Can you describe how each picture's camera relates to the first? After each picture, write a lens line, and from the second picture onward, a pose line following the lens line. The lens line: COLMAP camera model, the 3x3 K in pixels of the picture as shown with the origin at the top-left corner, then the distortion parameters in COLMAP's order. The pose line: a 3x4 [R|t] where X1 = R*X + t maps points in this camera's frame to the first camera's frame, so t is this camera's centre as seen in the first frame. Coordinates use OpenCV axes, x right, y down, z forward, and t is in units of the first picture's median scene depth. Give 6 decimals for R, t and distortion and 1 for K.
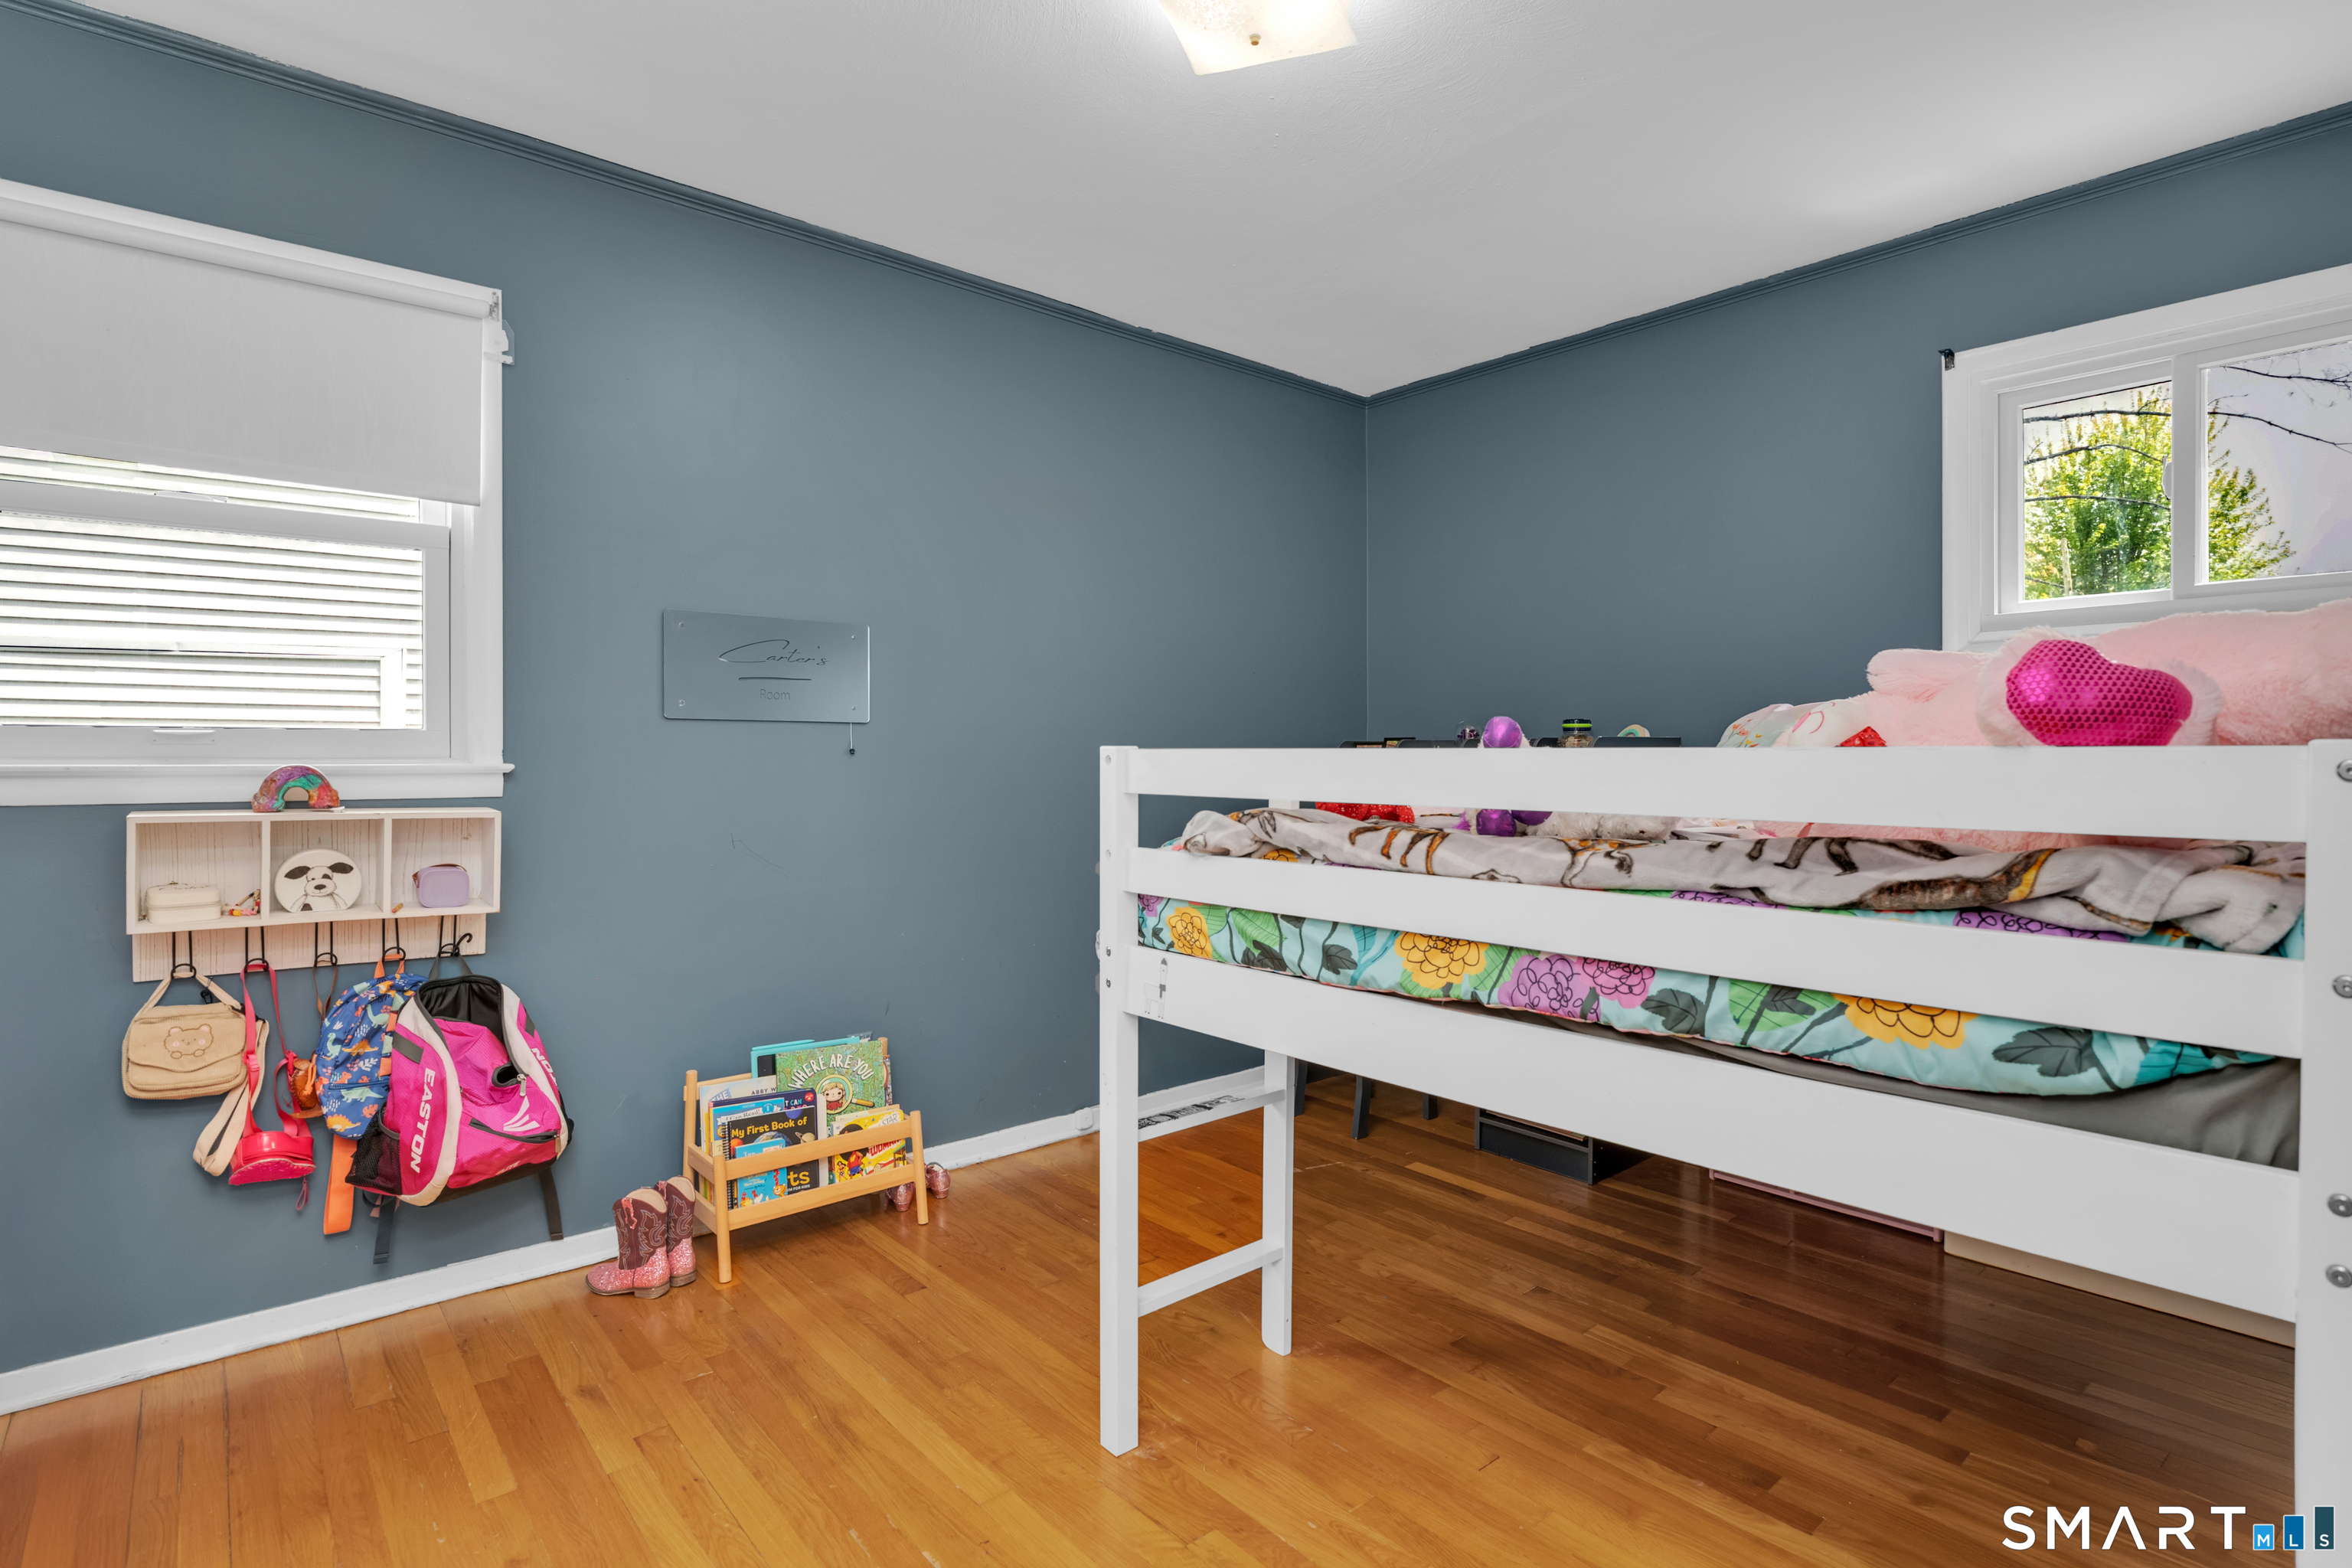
lens RADIAL K [[1168.8, 0, 1190.0], [0, 1168.8, 771.7], [0, 0, 1]] dist [-0.017775, -0.000033]
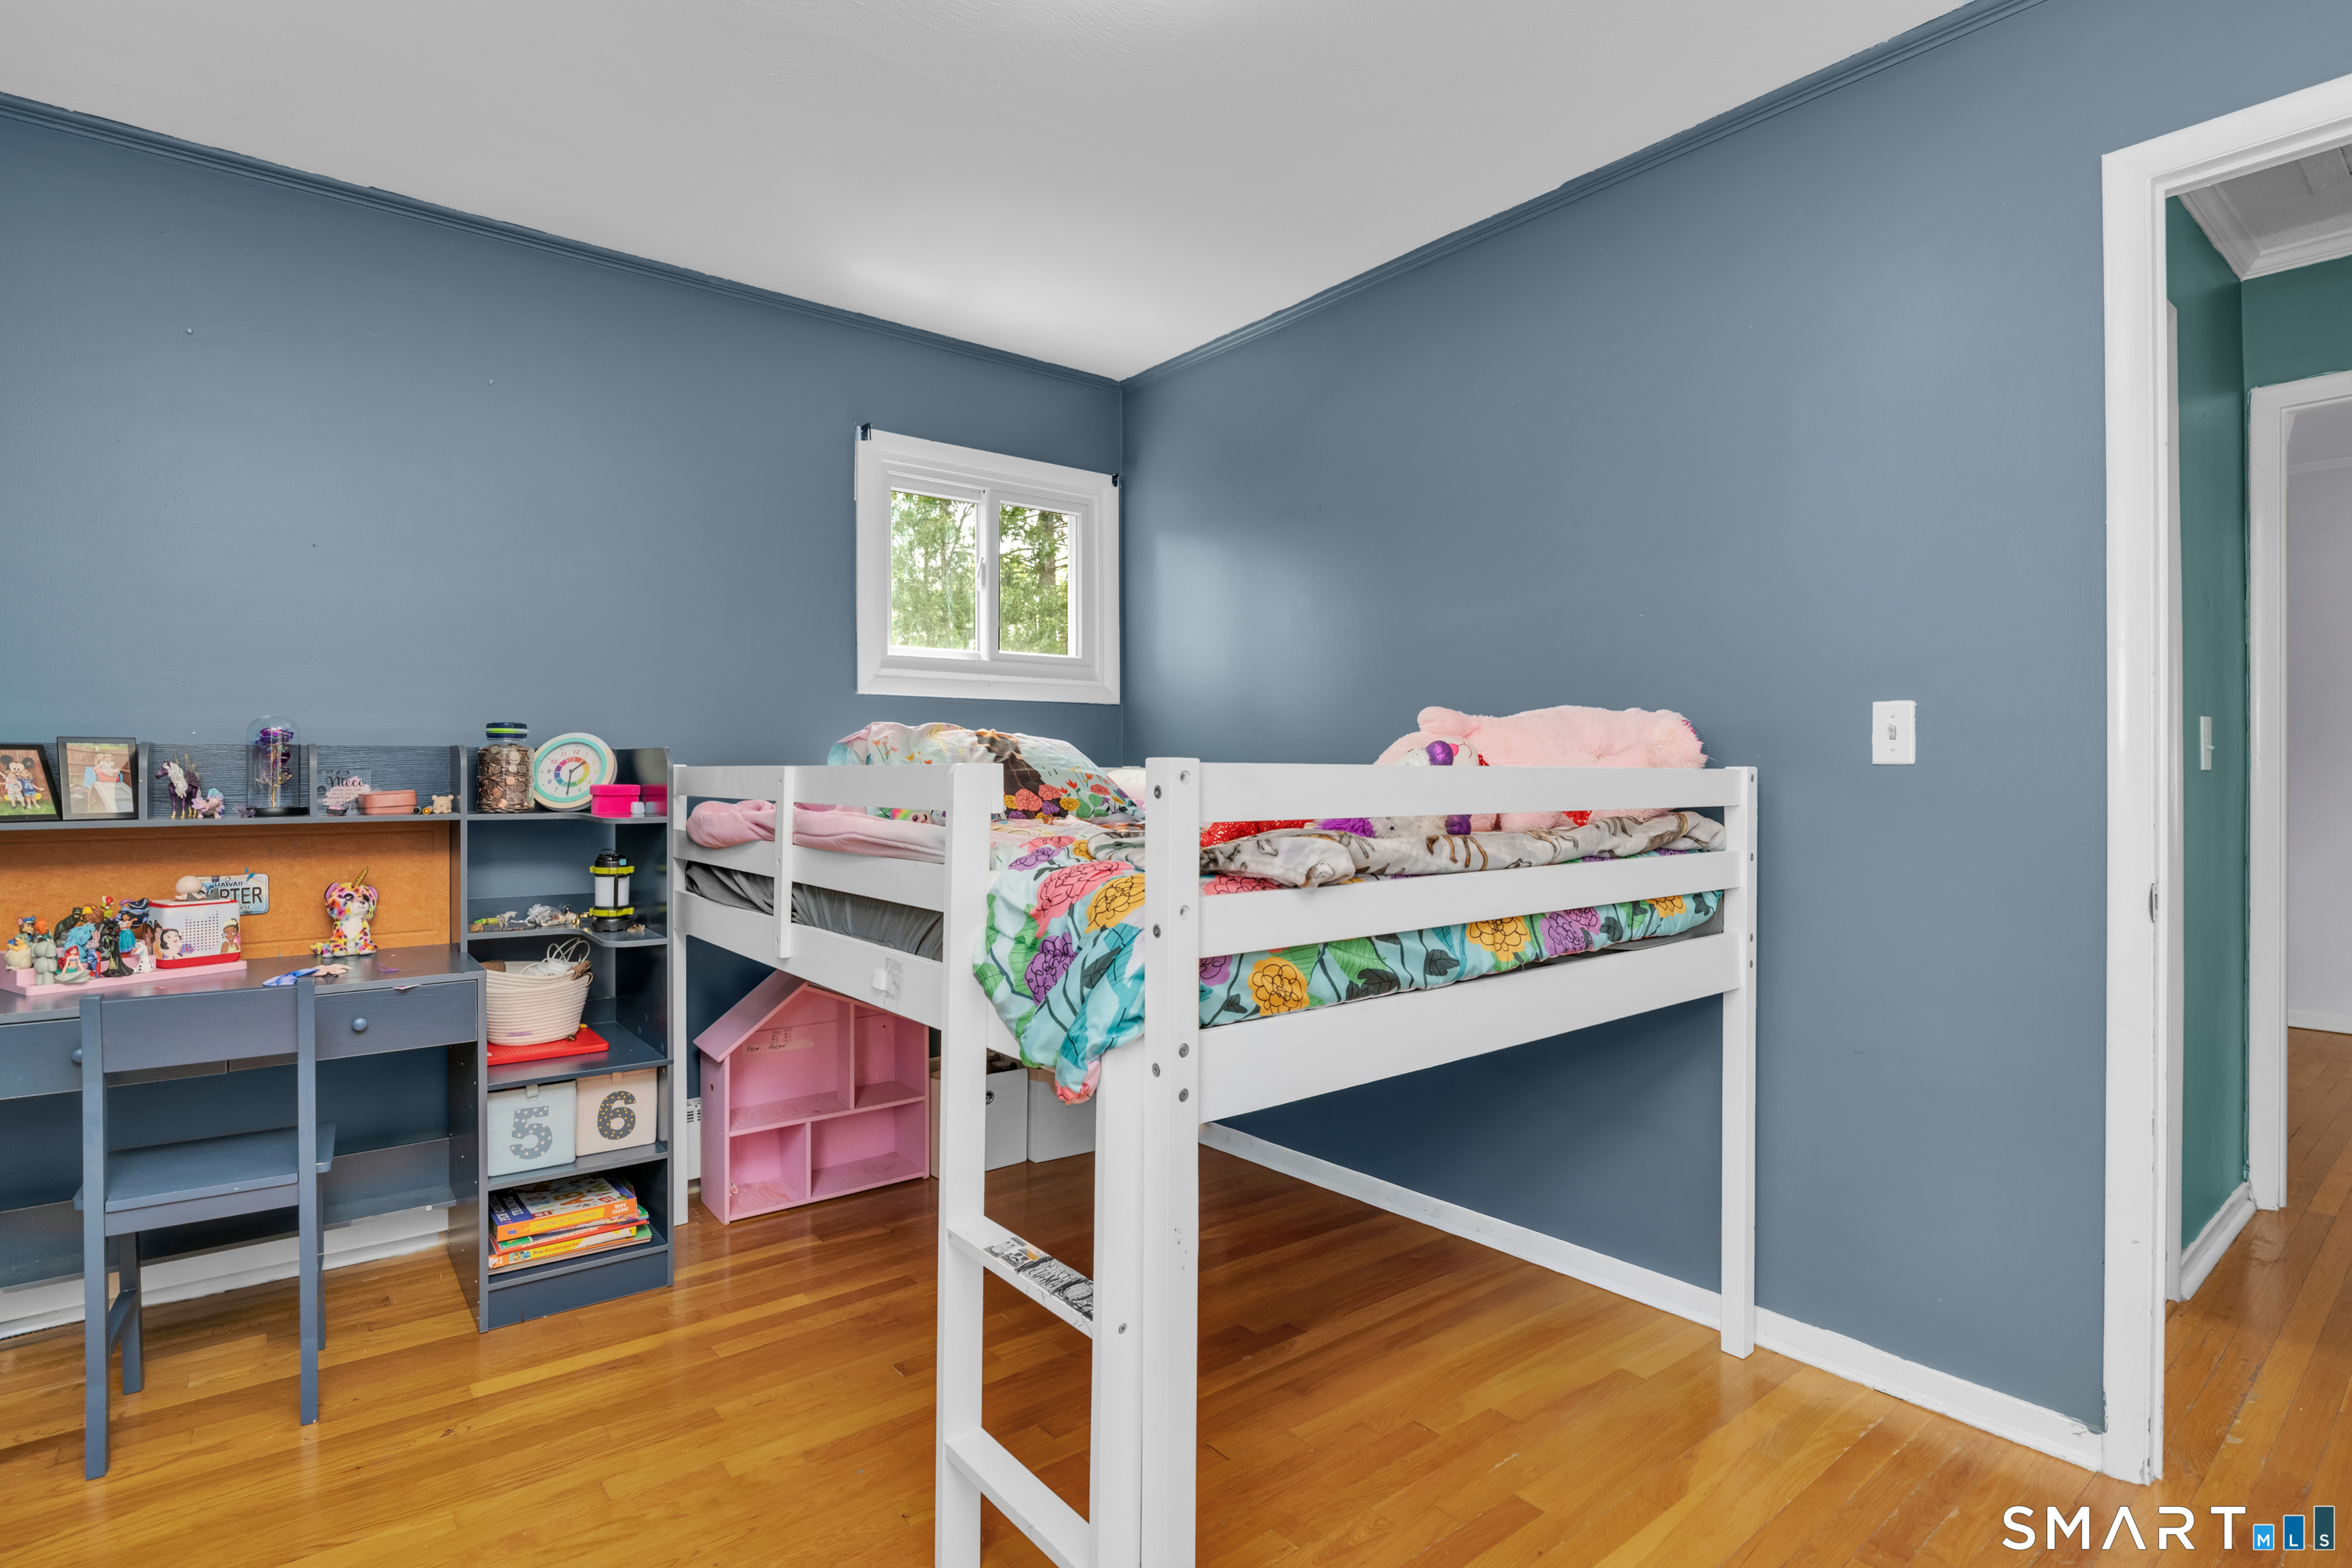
lens RADIAL K [[1168.8, 0, 1189.9], [0, 1168.8, 774.5], [0, 0, 1]] dist [-0.017775, -0.000033]
pose [[0.017870, -0.001736, 0.999839, -0.890154], [0.011671, 0.999931, 0.001528, -0.014925], [-0.999772, 0.011642, 0.017889, 1.133093]]
